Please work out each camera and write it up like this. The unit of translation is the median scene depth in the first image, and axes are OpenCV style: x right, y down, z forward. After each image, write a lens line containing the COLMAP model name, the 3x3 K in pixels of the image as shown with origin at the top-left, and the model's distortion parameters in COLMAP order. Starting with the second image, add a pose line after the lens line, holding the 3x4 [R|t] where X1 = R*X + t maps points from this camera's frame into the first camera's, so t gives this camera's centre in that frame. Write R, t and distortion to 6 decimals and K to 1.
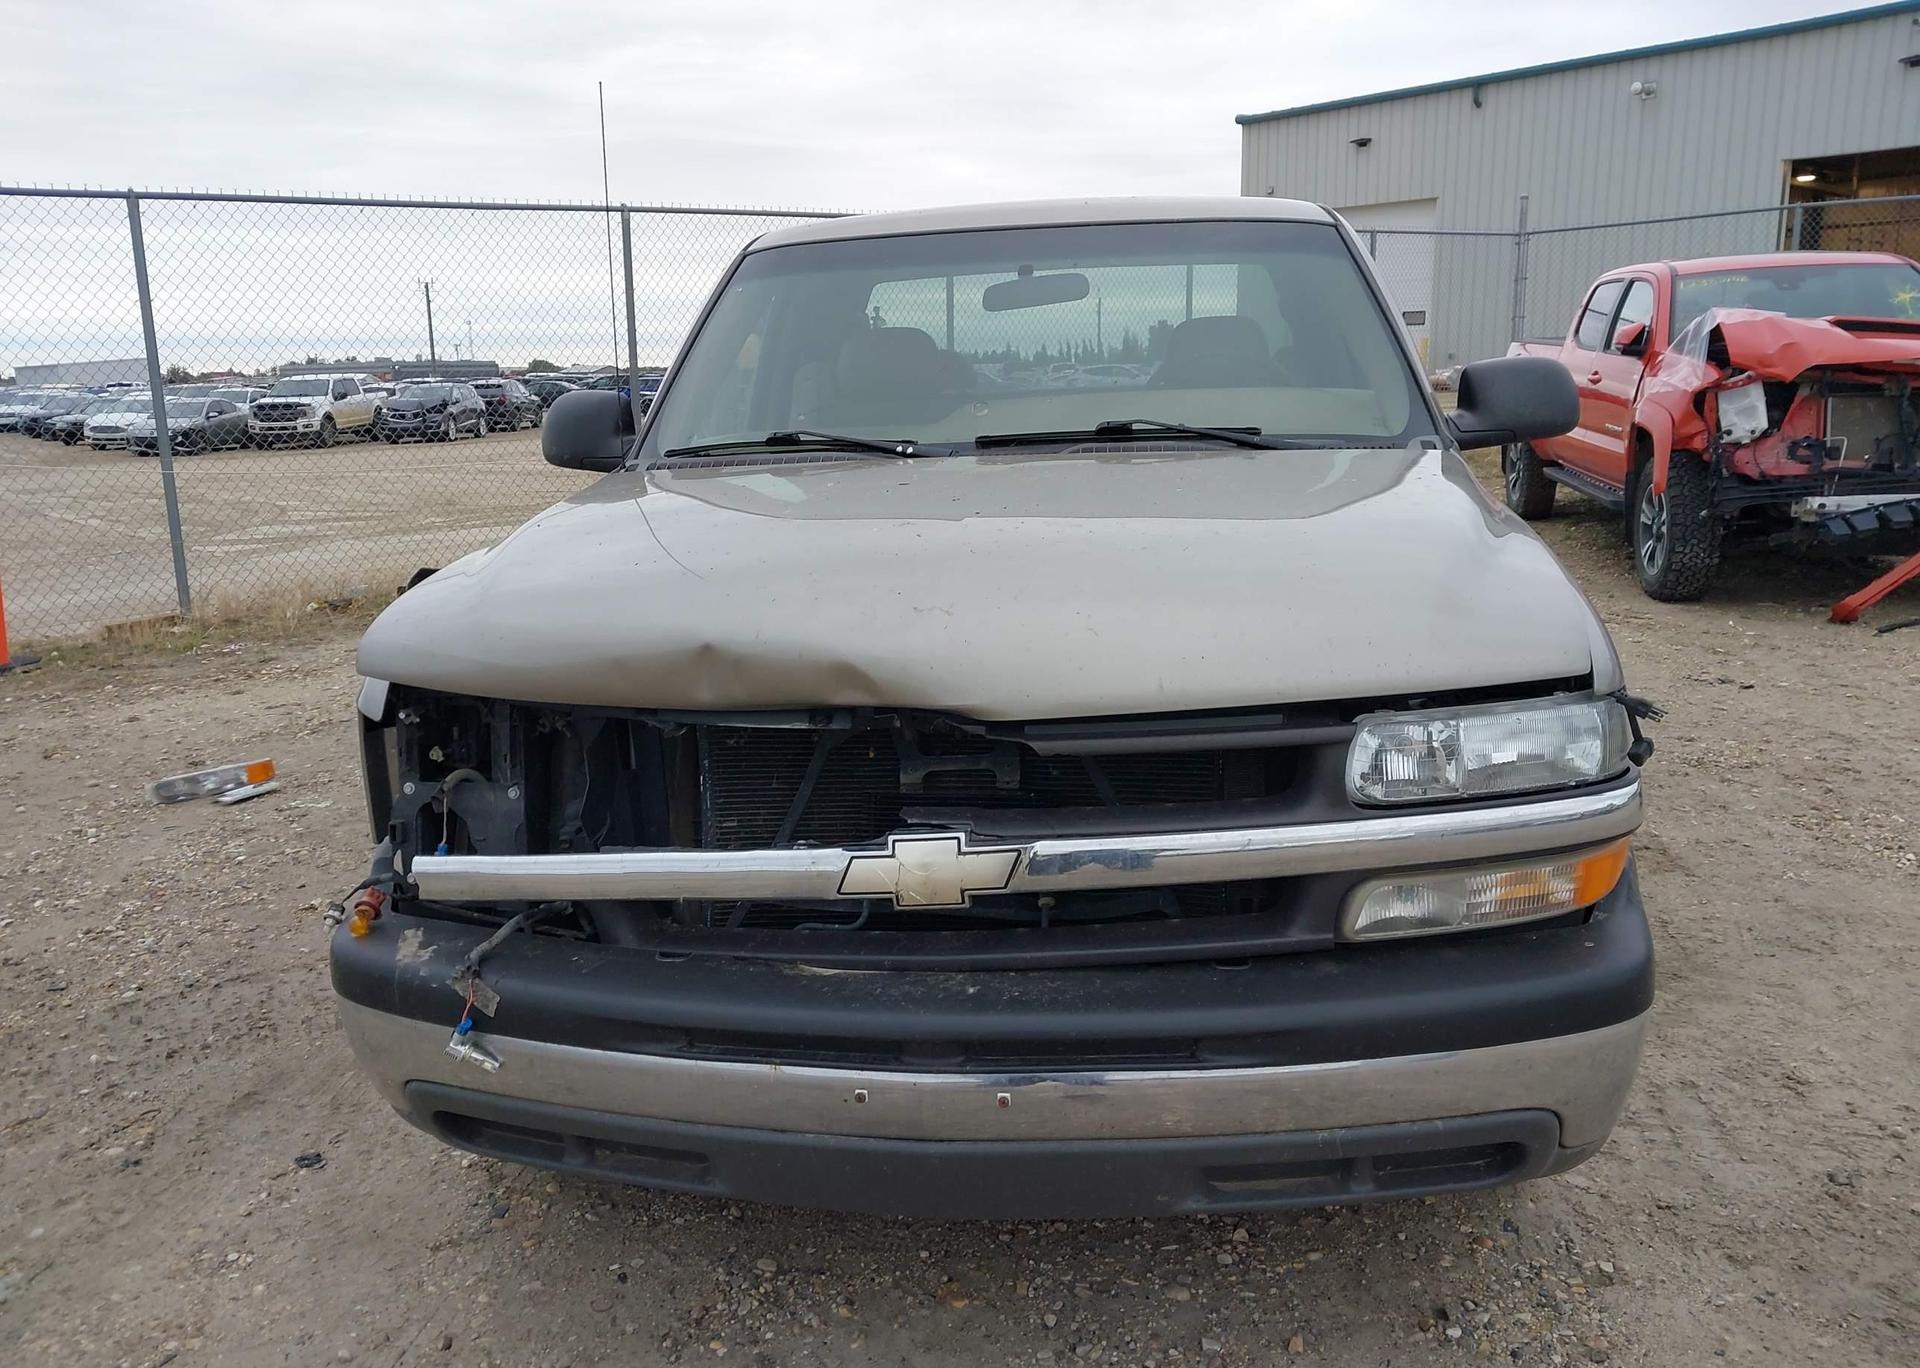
lens RADIAL K [[1499.1, 0, 963.9], [0, 1499.1, 686.0], [0, 0, 1]] dist [0.049139, -0.070782]
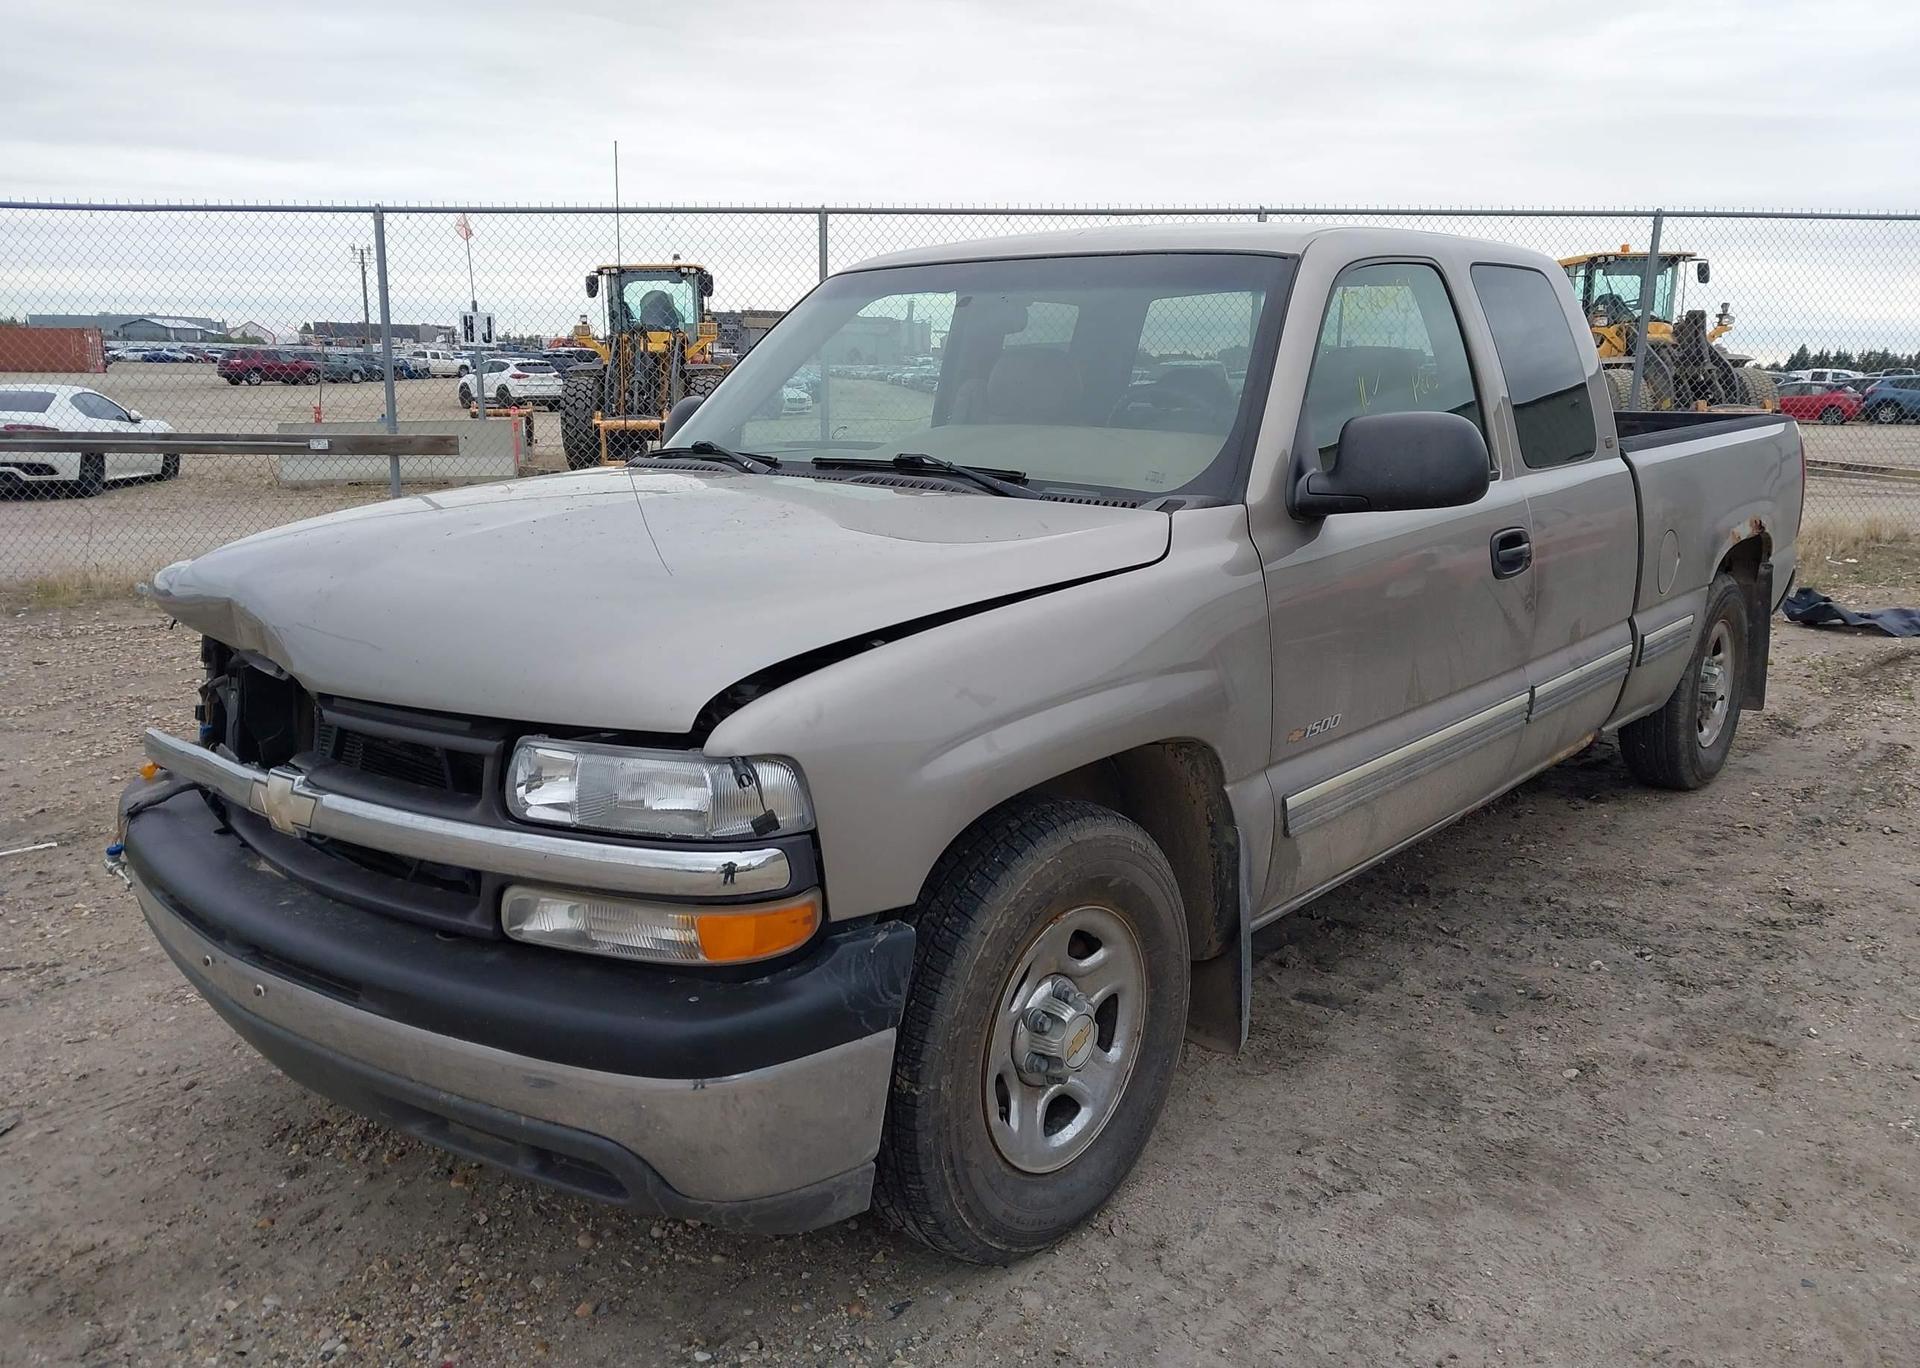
lens RADIAL K [[1499.1, 0, 955.8], [0, 1499.1, 687.3], [0, 0, 1]] dist [0.049139, -0.070782]
pose [[0.832524, 0.154815, -0.531917, 0.234507], [-0.150513, 0.987252, 0.051767, -0.025587], [0.533150, 0.036963, 0.845213, 0.050095]]
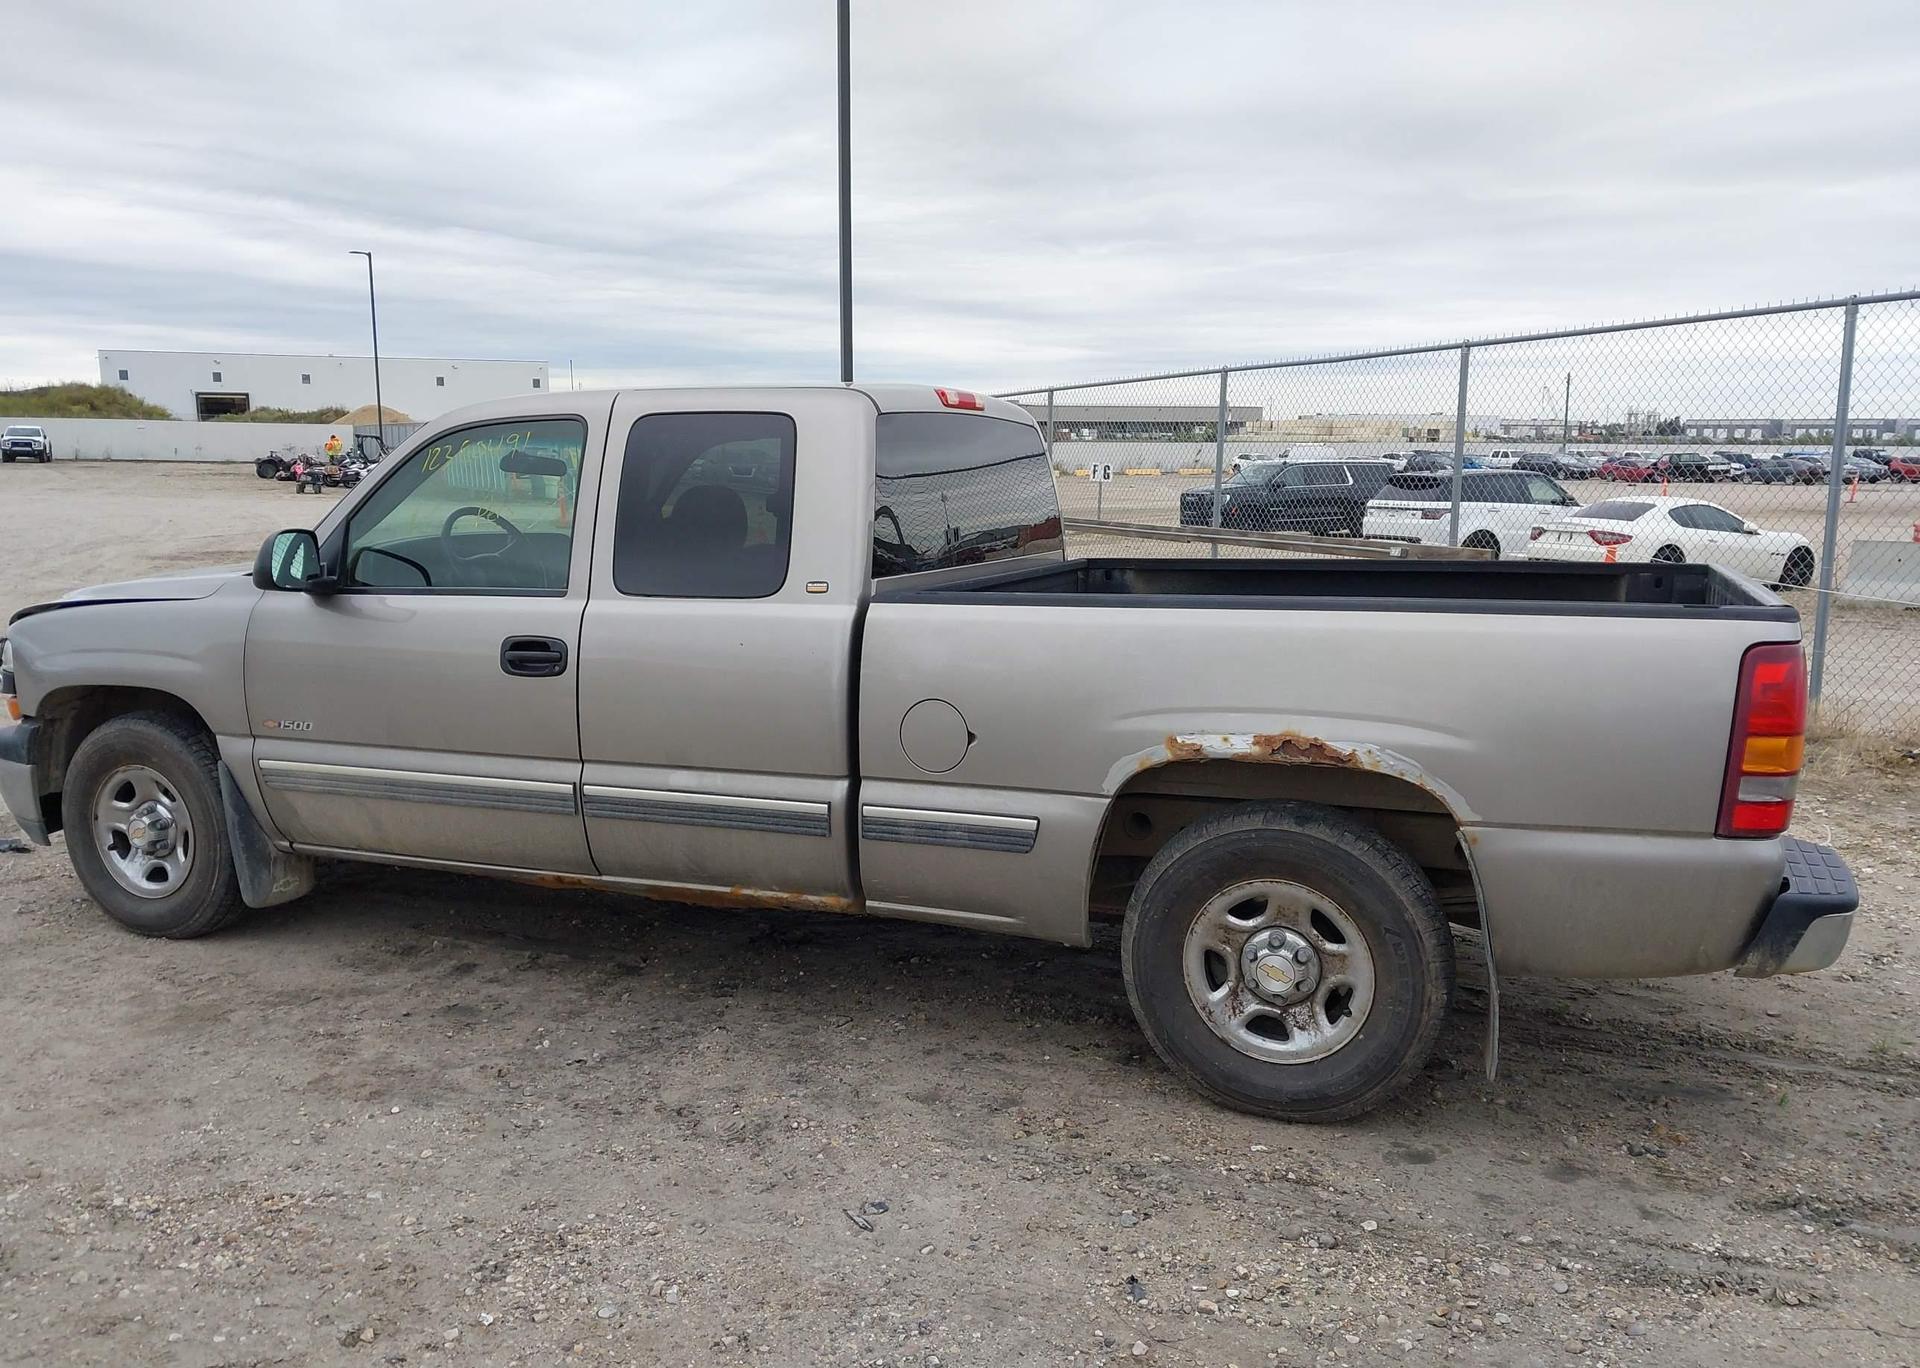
lens RADIAL K [[1499.1, 0, 954.1], [0, 1499.1, 694.7], [0, 0, 1]] dist [0.049139, -0.070782]
pose [[-0.255162, 0.181181, -0.949772, 0.558793], [-0.201176, 0.950842, 0.235432, -0.189570], [0.945738, 0.251144, -0.206169, 0.694408]]
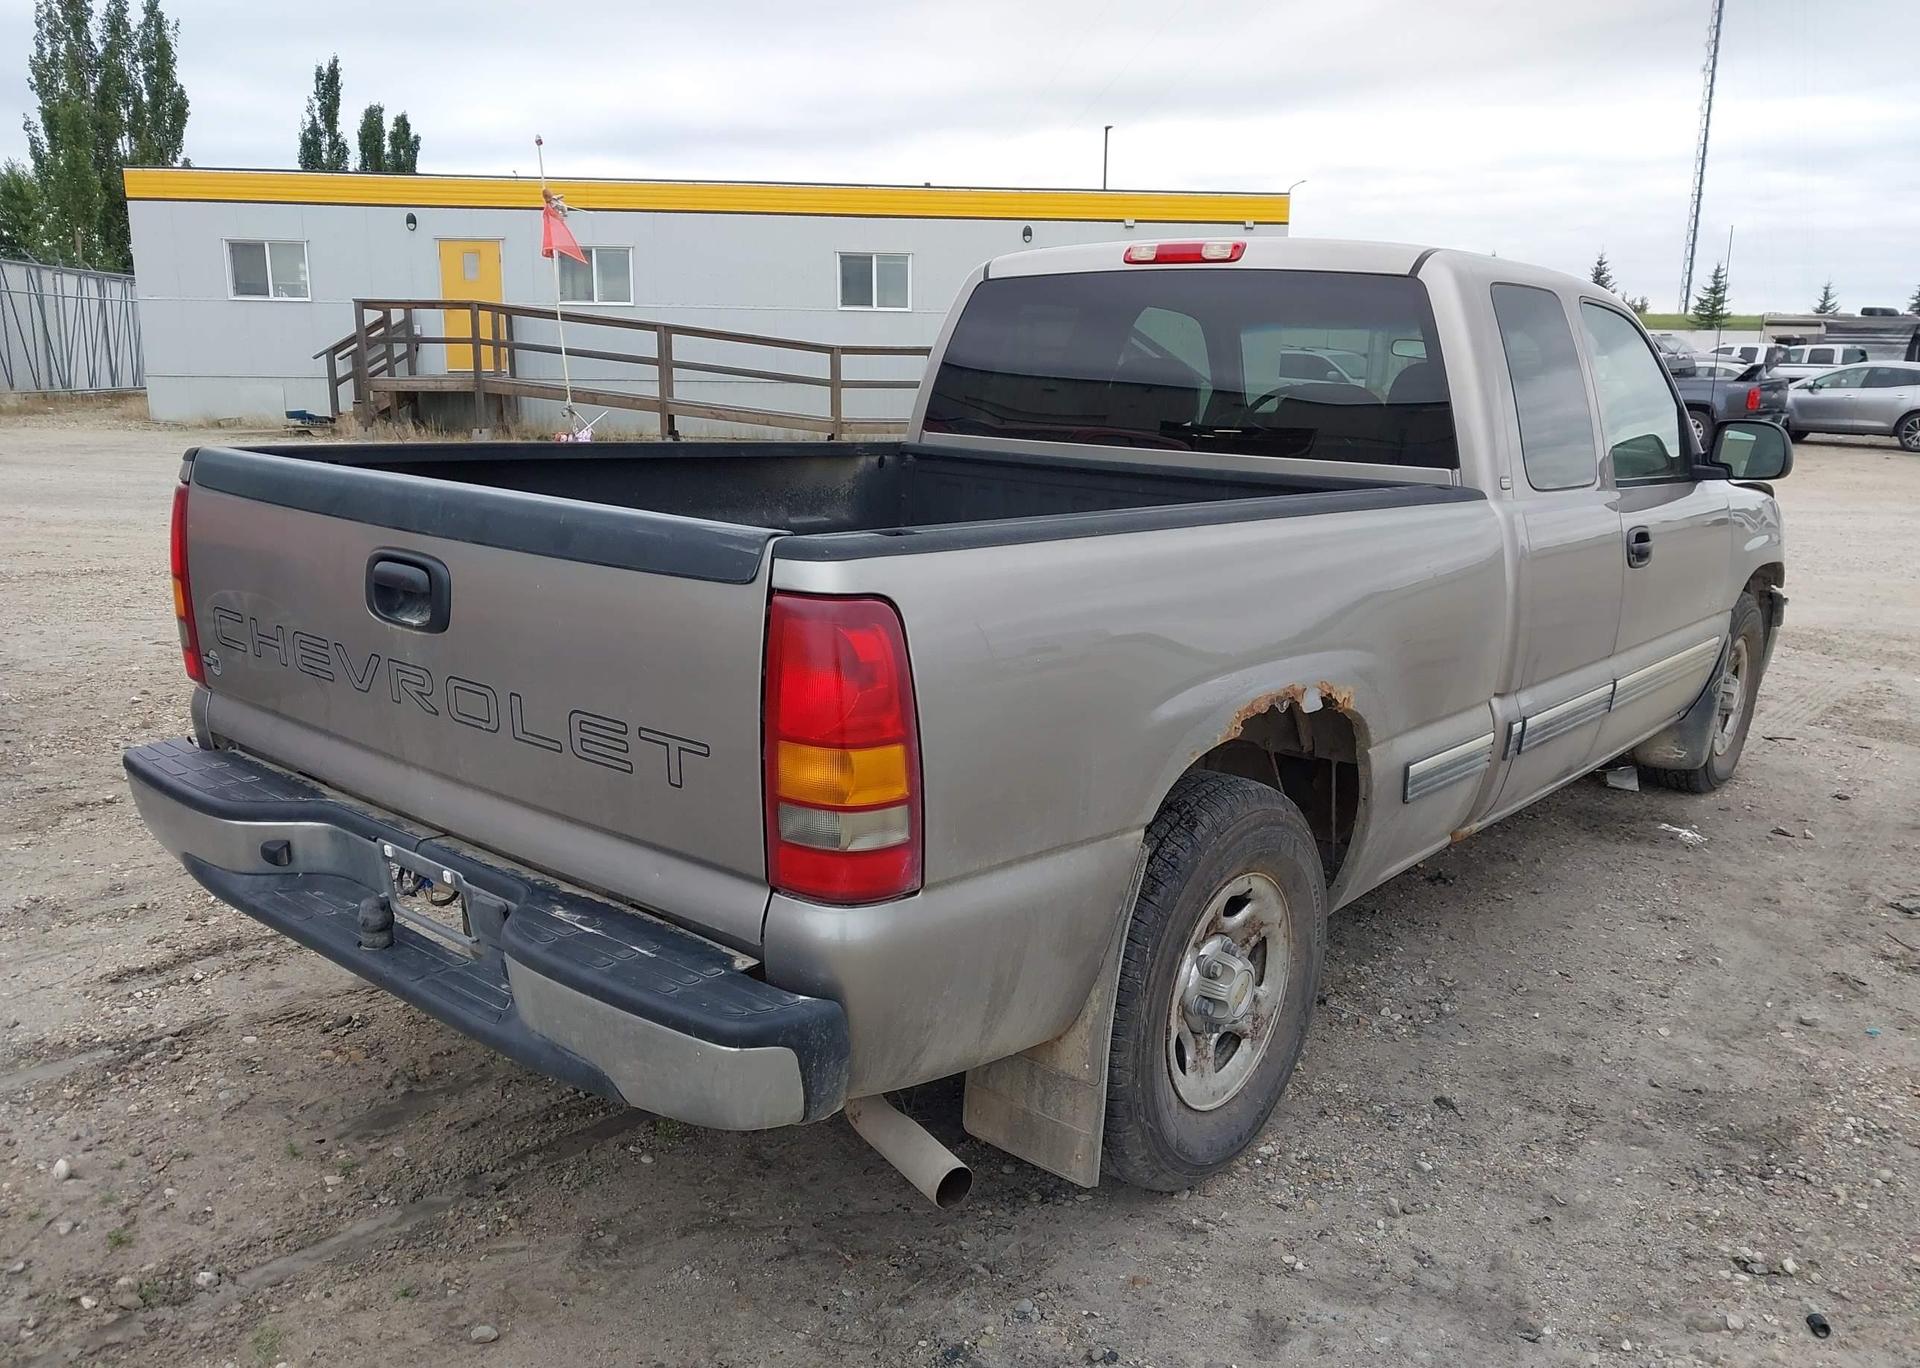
lens RADIAL K [[1499.1, 0, 958.1], [0, 1499.1, 693.0], [0, 0, 1]] dist [0.049139, -0.070782]
pose [[-0.841238, -0.108669, 0.529632, -0.156706], [0.115179, 0.921086, 0.371932, -0.218396], [-0.528254, 0.373886, -0.762336, 0.986828]]
